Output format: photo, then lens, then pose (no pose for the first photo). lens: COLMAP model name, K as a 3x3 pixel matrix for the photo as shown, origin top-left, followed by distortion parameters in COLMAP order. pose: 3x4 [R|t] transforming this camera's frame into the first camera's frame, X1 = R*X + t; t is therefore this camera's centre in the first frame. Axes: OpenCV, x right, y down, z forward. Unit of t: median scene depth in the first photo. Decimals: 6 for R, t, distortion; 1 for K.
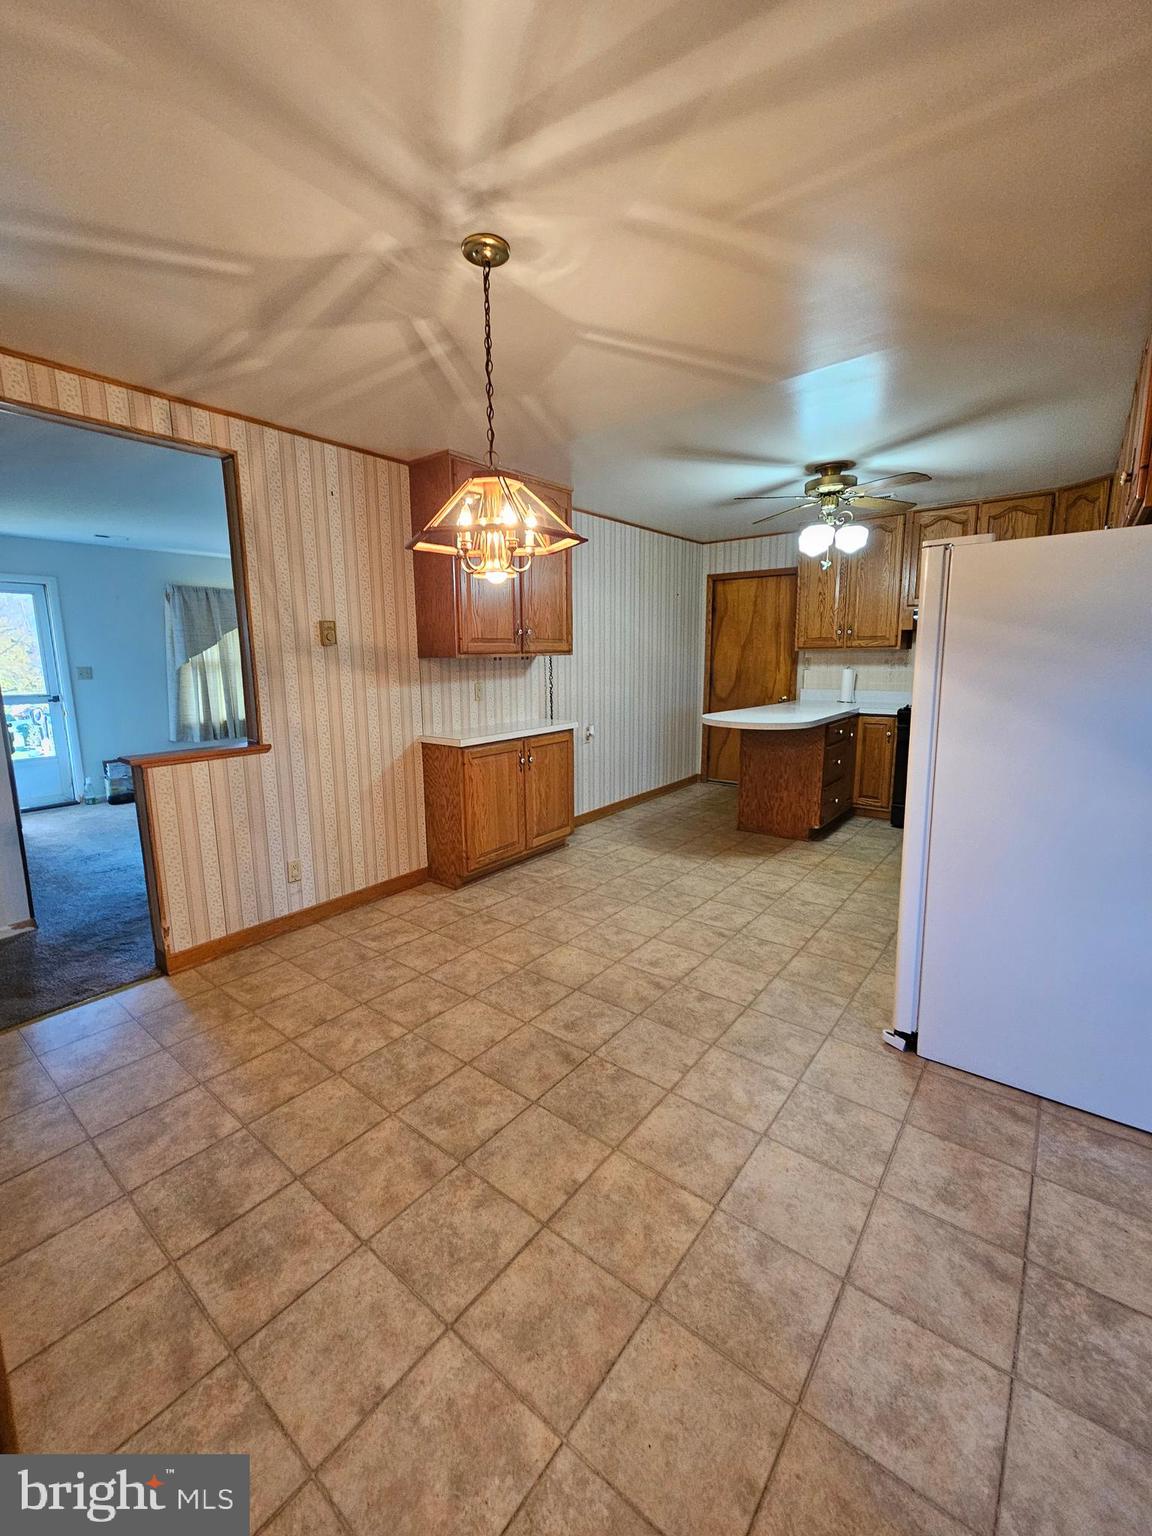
lens RADIAL K [[629.6, 0, 560.6], [0, 629.6, 758.7], [0, 0, 1]] dist [-0.000604, 0.000377]
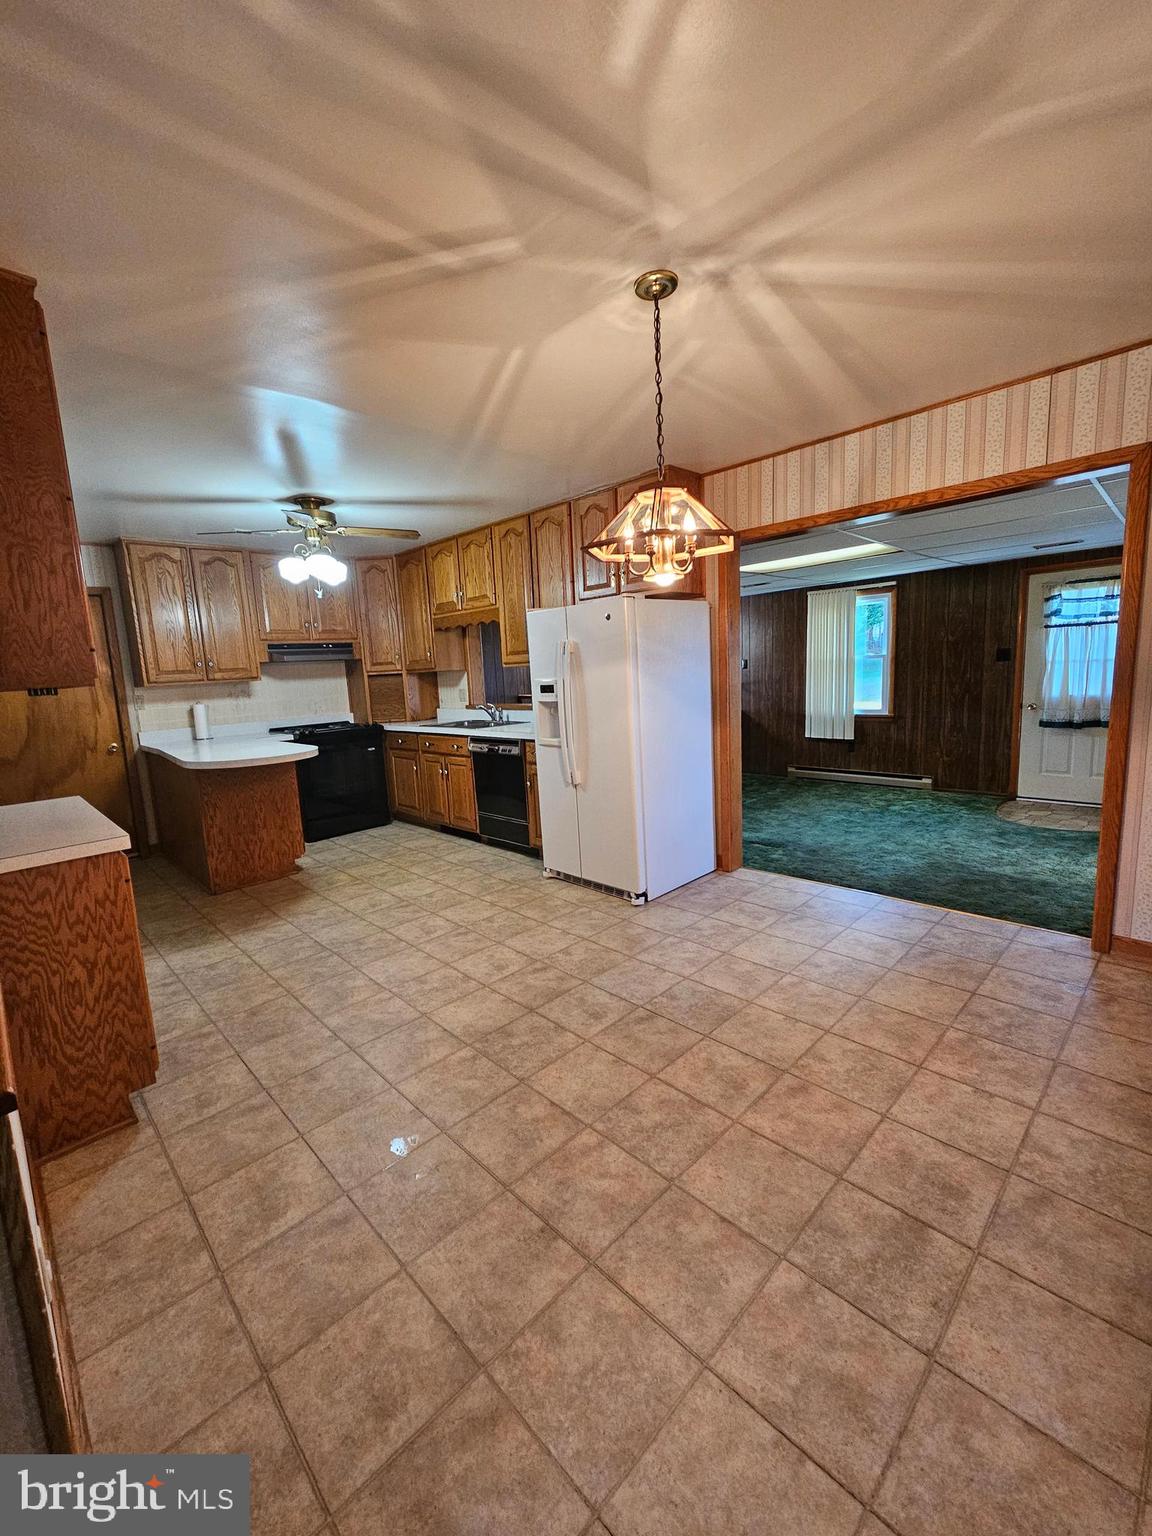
lens RADIAL K [[629.4, 0, 562.2], [0, 629.4, 763.6], [0, 0, 1]] dist [-0.000316, -0.000173]
pose [[0.128400, -0.141009, 0.981646, -0.625115], [0.214154, 0.970428, 0.111386, -0.069305], [-0.968324, 0.195921, 0.154801, 0.535465]]
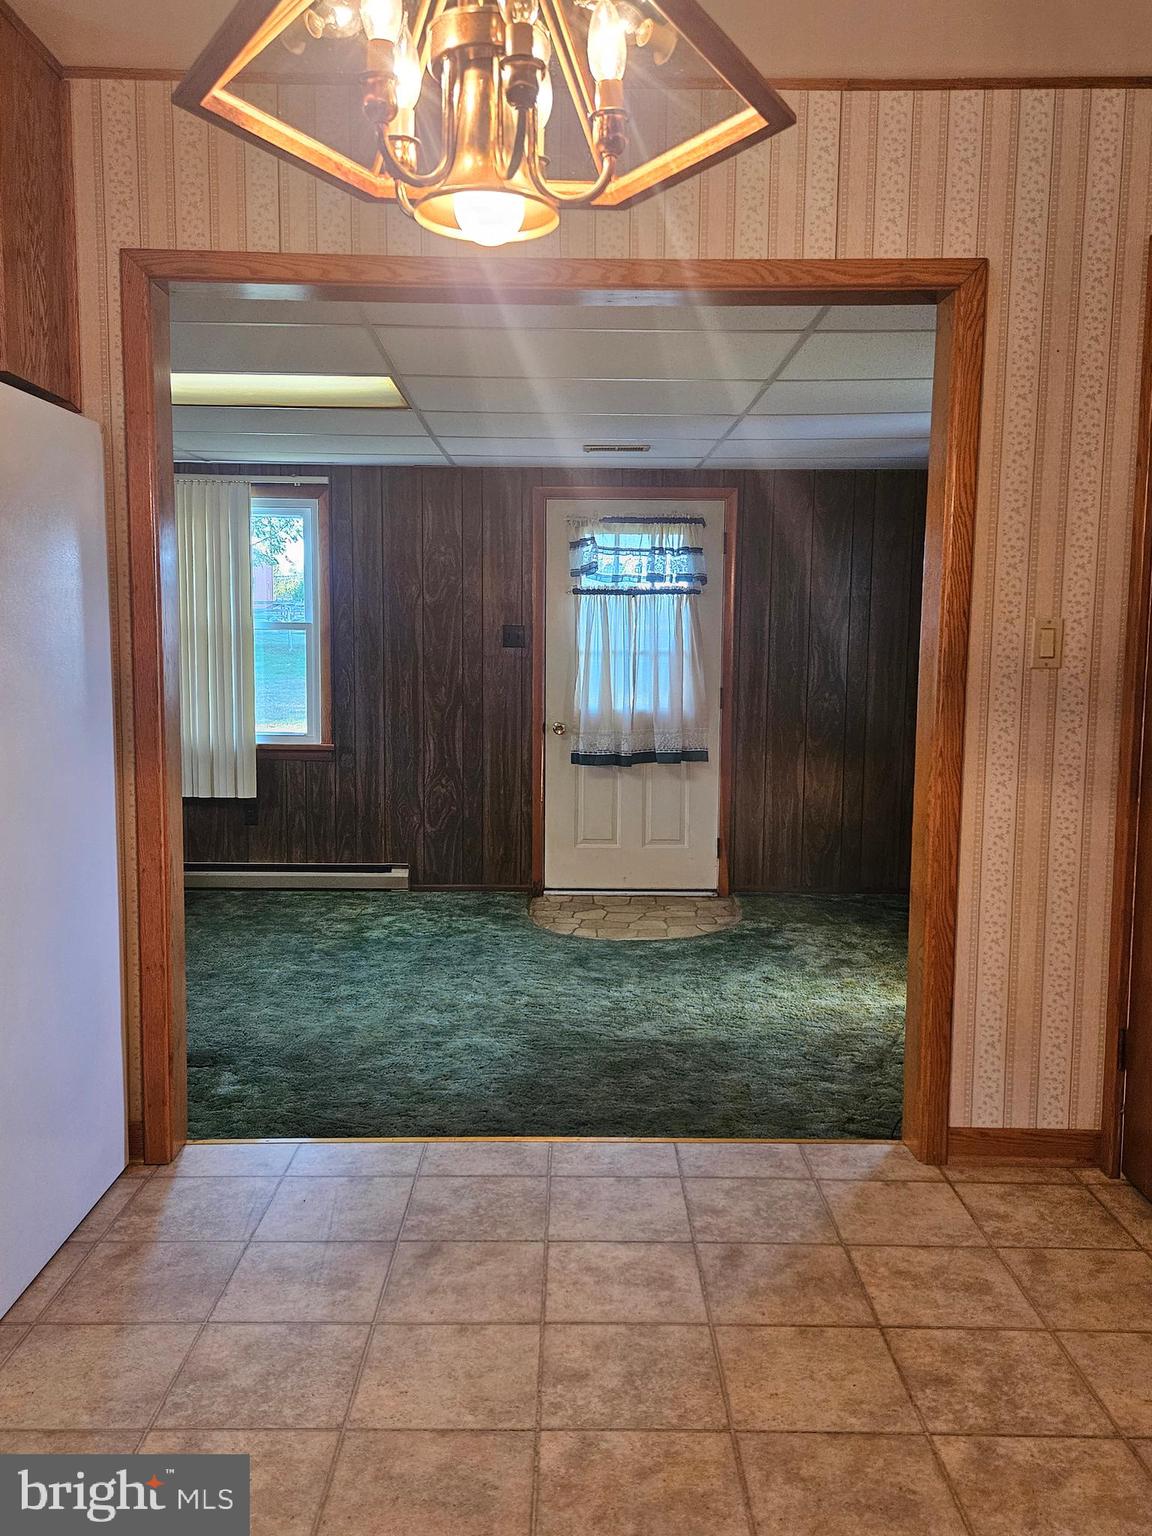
lens RADIAL K [[1260.9, 0, 572.3], [0, 1260.9, 769.6], [0, 0, 1]] dist [0.075466, -0.068213]
pose [[-0.630695, -0.071857, 0.772697, -0.312017], [0.128883, 0.972177, 0.195606, -0.074304], [-0.765254, 0.222955, -0.603885, 0.702542]]
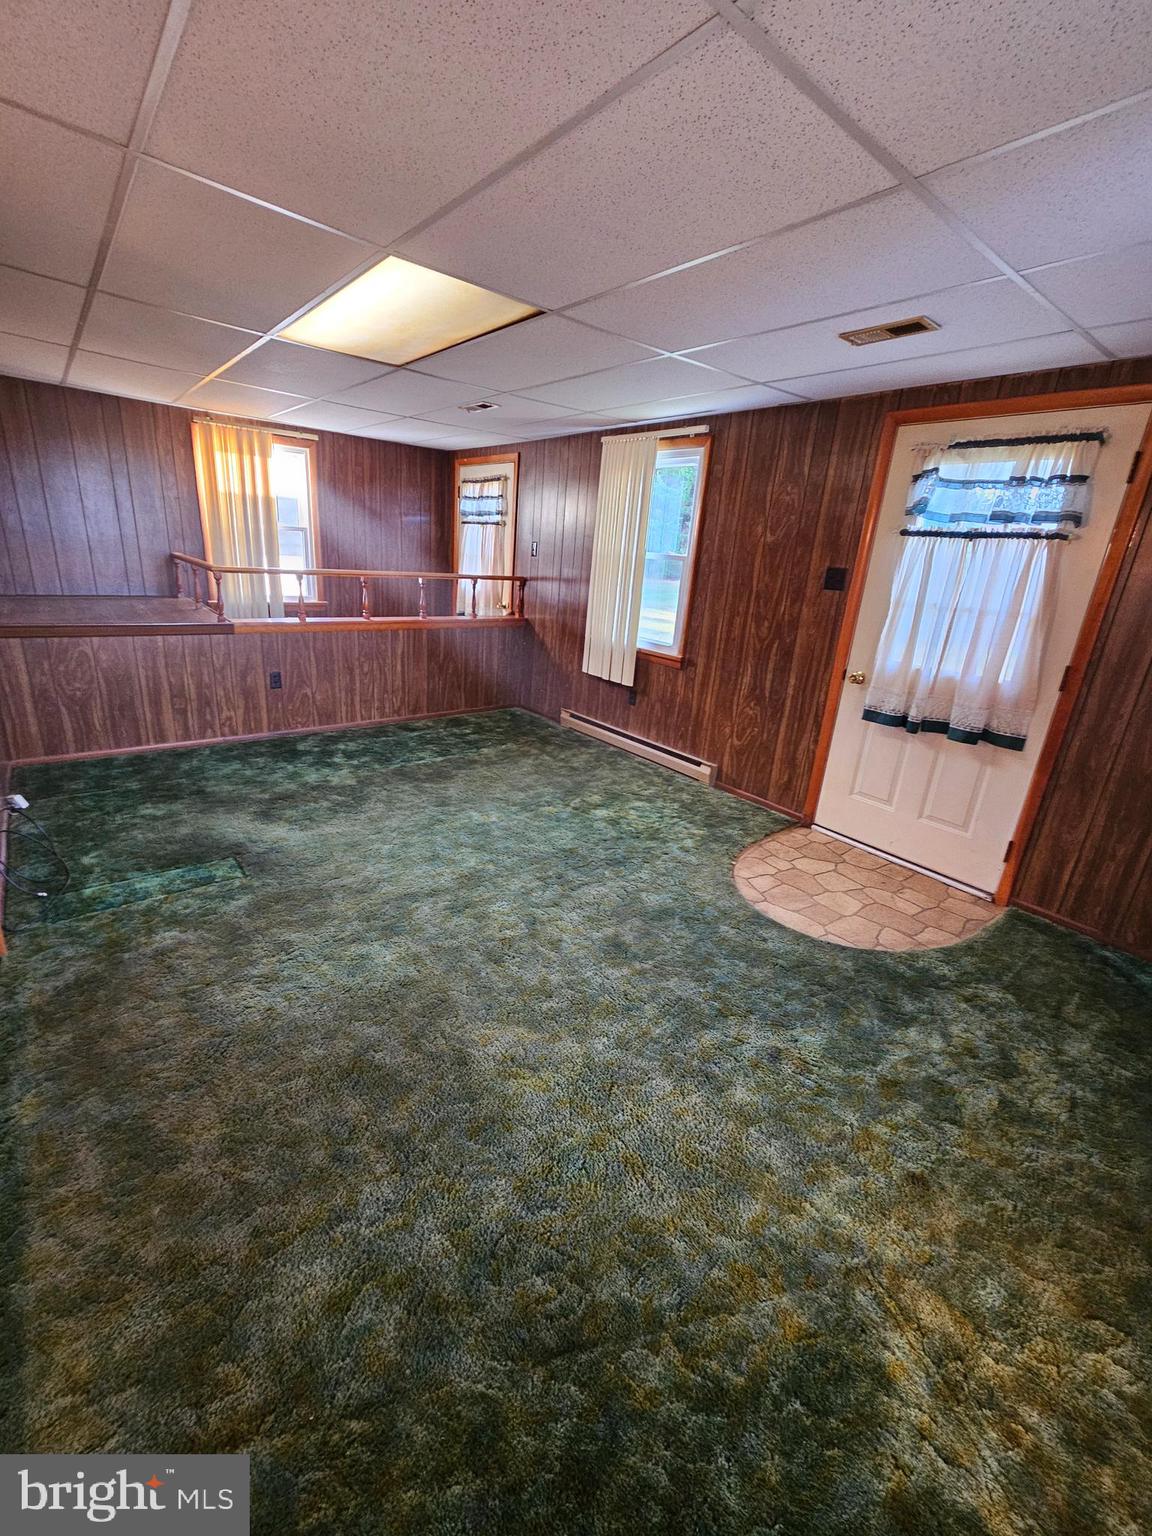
lens RADIAL K [[633.5, 0, 559.3], [0, 633.5, 759.5], [0, 0, 1]] dist [-0.001066, 0.000189]
pose [[0.223695, -0.284133, 0.932325, 0.139831], [0.093133, 0.958419, 0.269739, 0.050045], [-0.970199, 0.026491, 0.240856, -0.199092]]
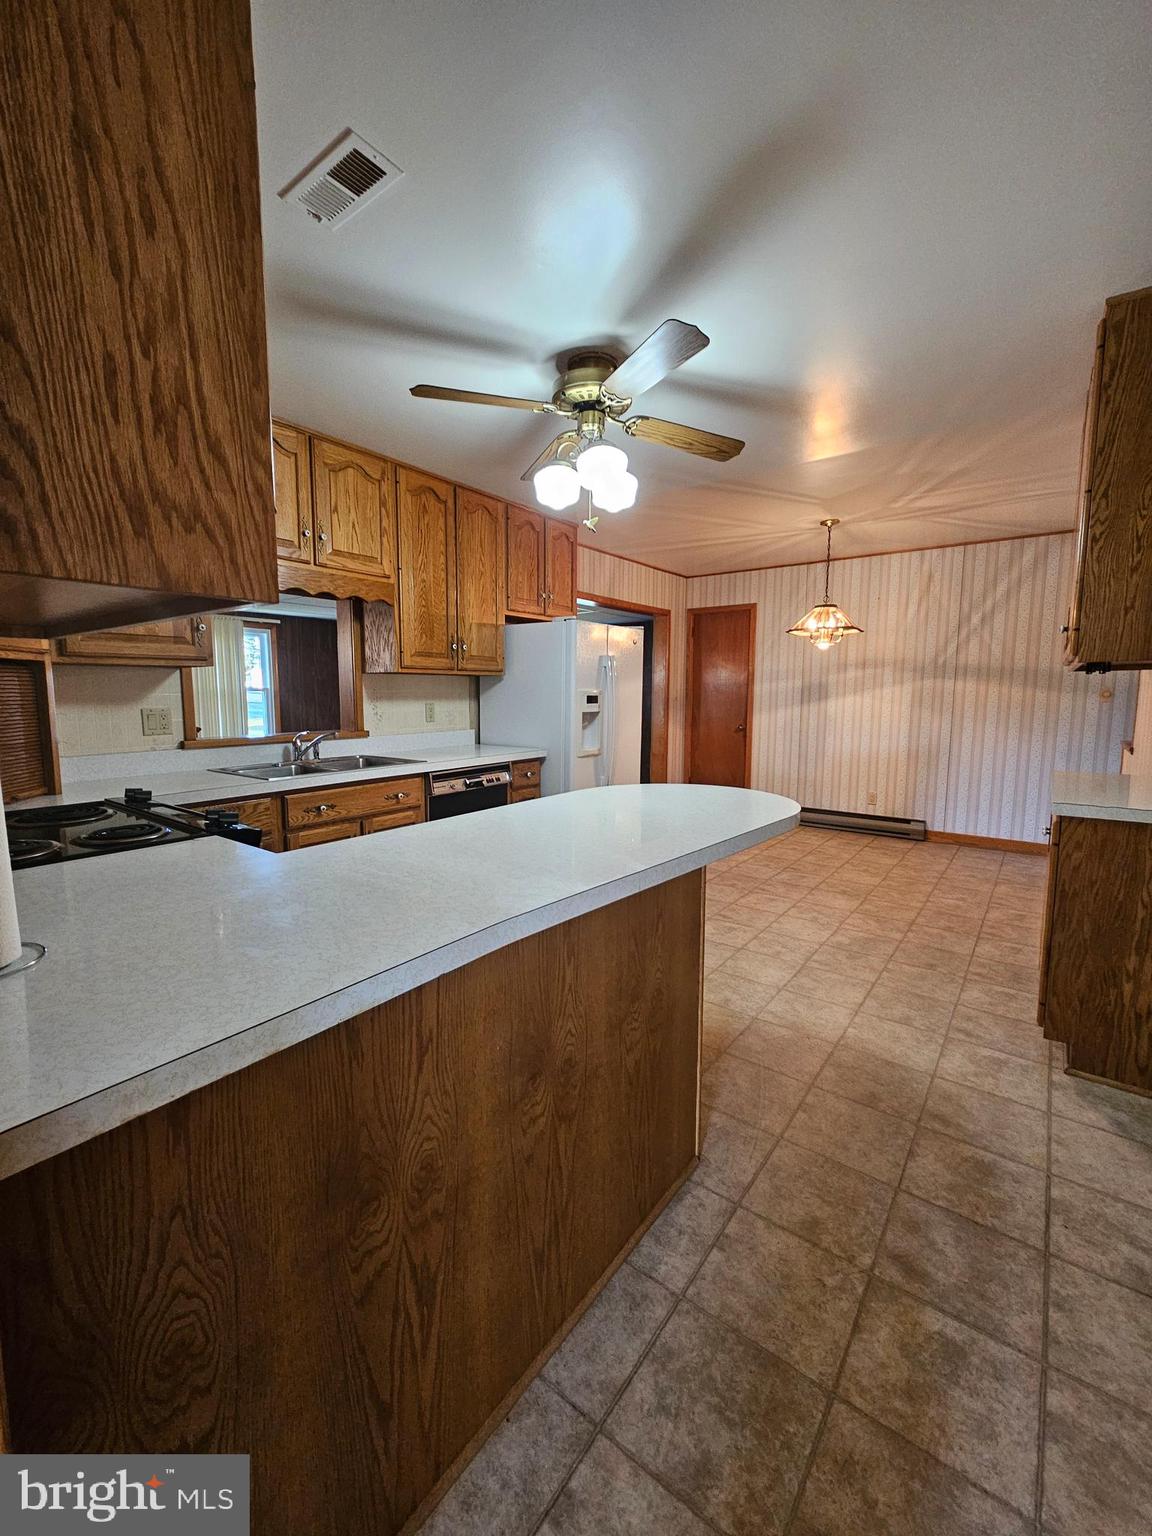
lens RADIAL K [[627.7, 0, 560.0], [0, 627.7, 768.1], [0, 0, 1]] dist [-0.001088, -0.000003]
pose [[-0.999742, 0.016119, -0.015995, 0.494319], [0.010915, 0.958782, 0.283934, -0.269864], [0.019912, 0.283686, -0.958711, 1.750361]]
